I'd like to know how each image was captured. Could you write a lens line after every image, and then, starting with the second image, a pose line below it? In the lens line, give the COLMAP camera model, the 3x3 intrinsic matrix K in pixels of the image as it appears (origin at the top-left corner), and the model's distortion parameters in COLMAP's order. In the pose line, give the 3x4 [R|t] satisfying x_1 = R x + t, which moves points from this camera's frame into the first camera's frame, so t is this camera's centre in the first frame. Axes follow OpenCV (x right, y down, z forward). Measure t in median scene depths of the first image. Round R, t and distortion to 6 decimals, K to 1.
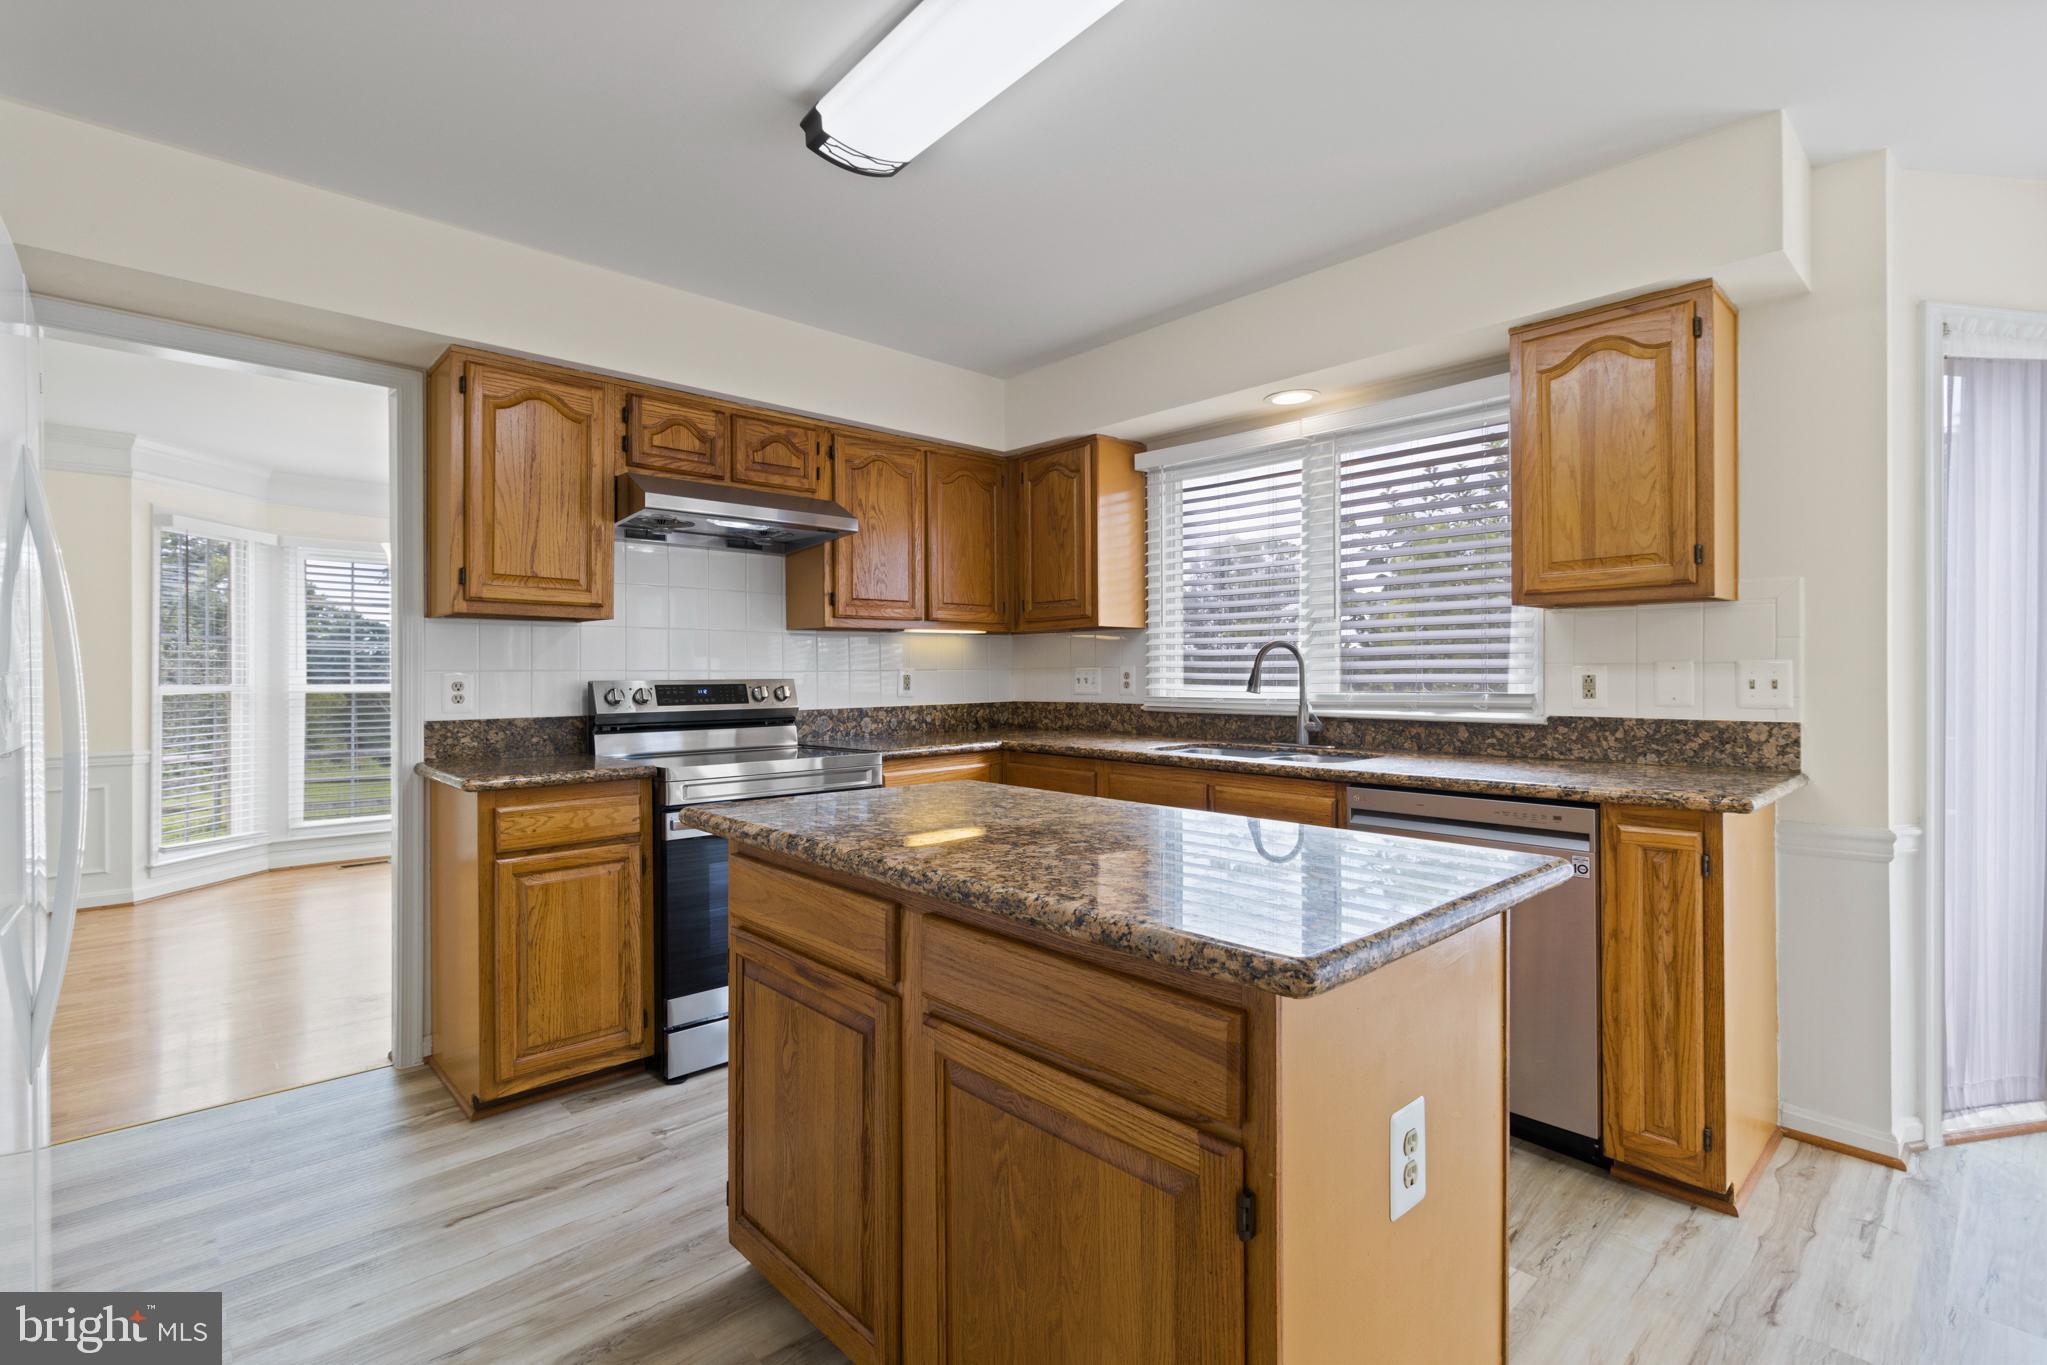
lens RADIAL K [[952.9, 0, 1026.0], [0, 952.9, 676.1], [0, 0, 1]] dist [0.003281, -0.000725]
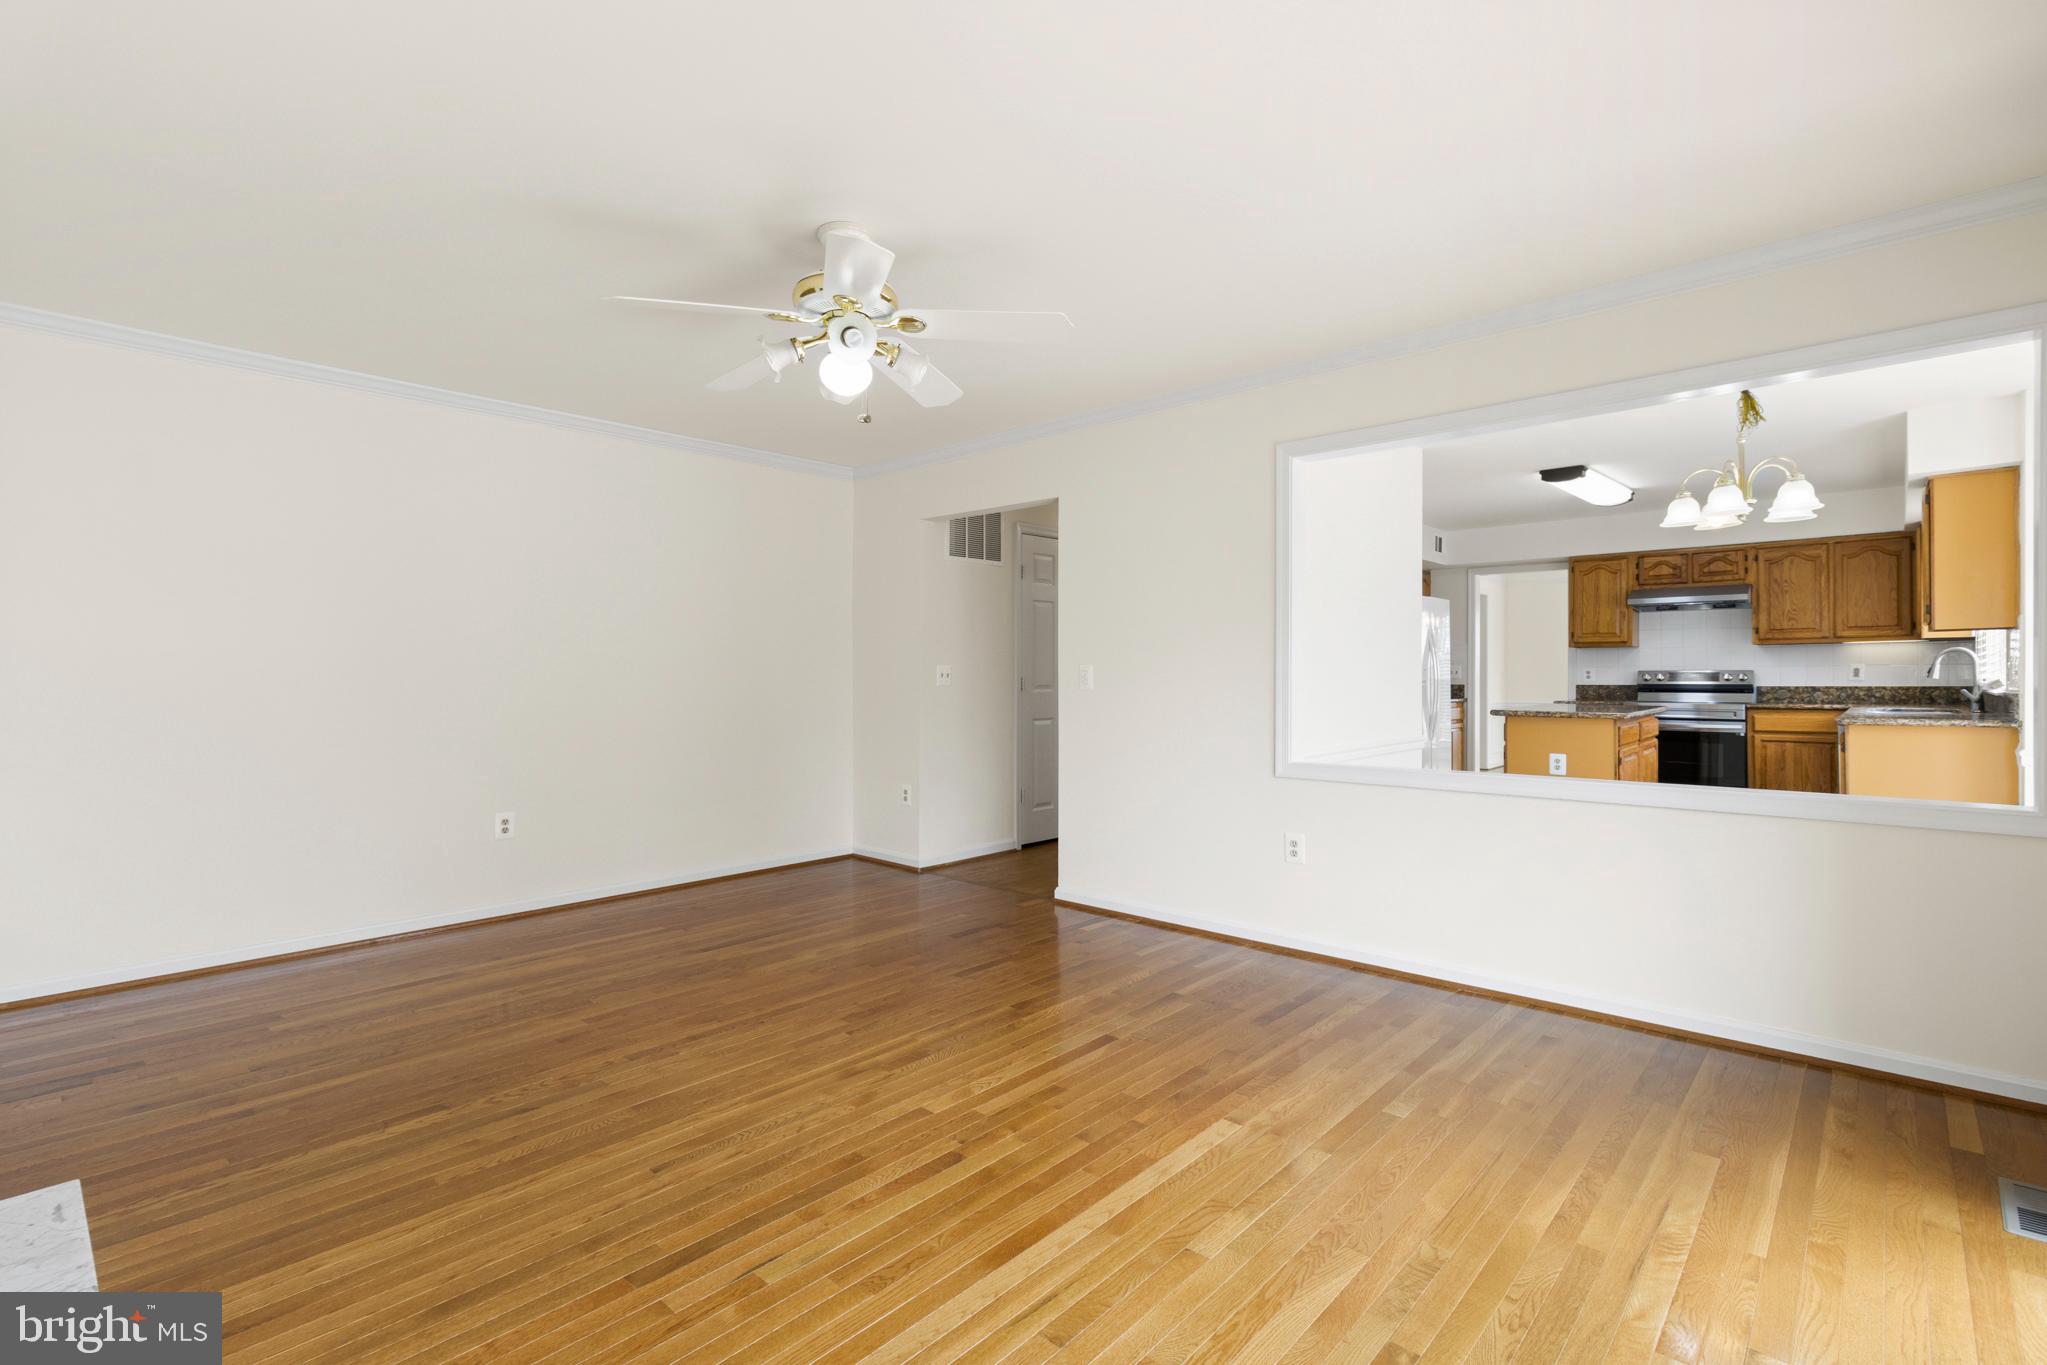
lens RADIAL K [[952.9, 0, 1006.3], [0, 952.9, 670.5], [0, 0, 1]] dist [0.003281, -0.000725]
pose [[0.076356, 0.001596, -0.997079, 1.871826], [0.000565, 0.999998, 0.001644, -0.000380], [0.997080, -0.000689, 0.076355, -0.818783]]
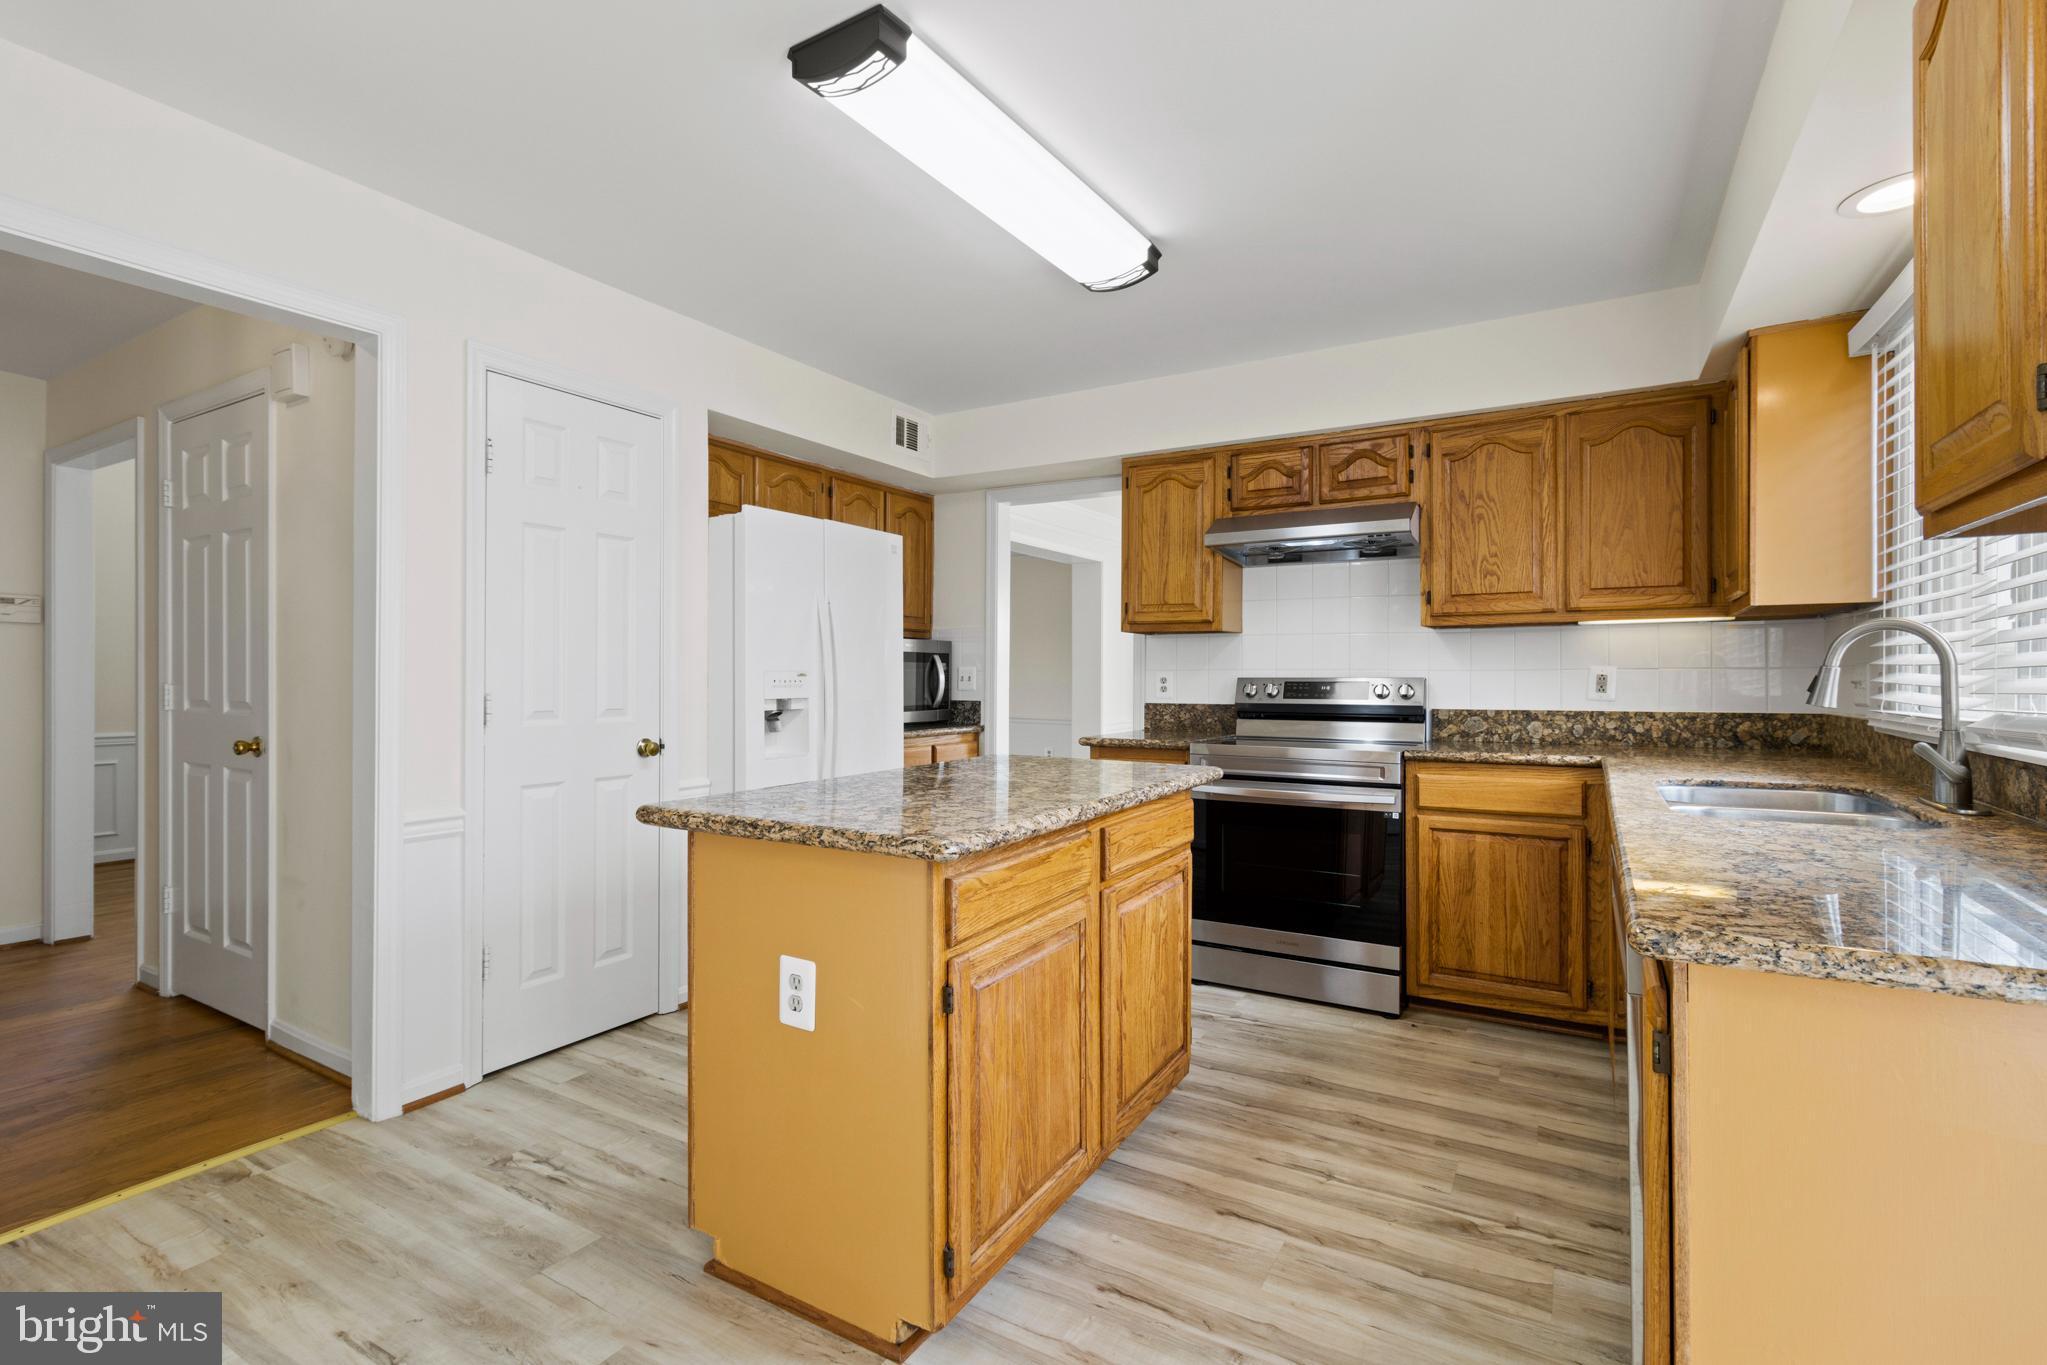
lens RADIAL K [[952.9, 0, 1011.9], [0, 952.9, 674.8], [0, 0, 1]] dist [0.003281, -0.000725]
pose [[0.283595, 0.005450, -0.958929, 0.696790], [-0.004056, 0.999982, 0.004483, -0.003501], [0.958936, 0.002618, 0.283612, 0.331240]]
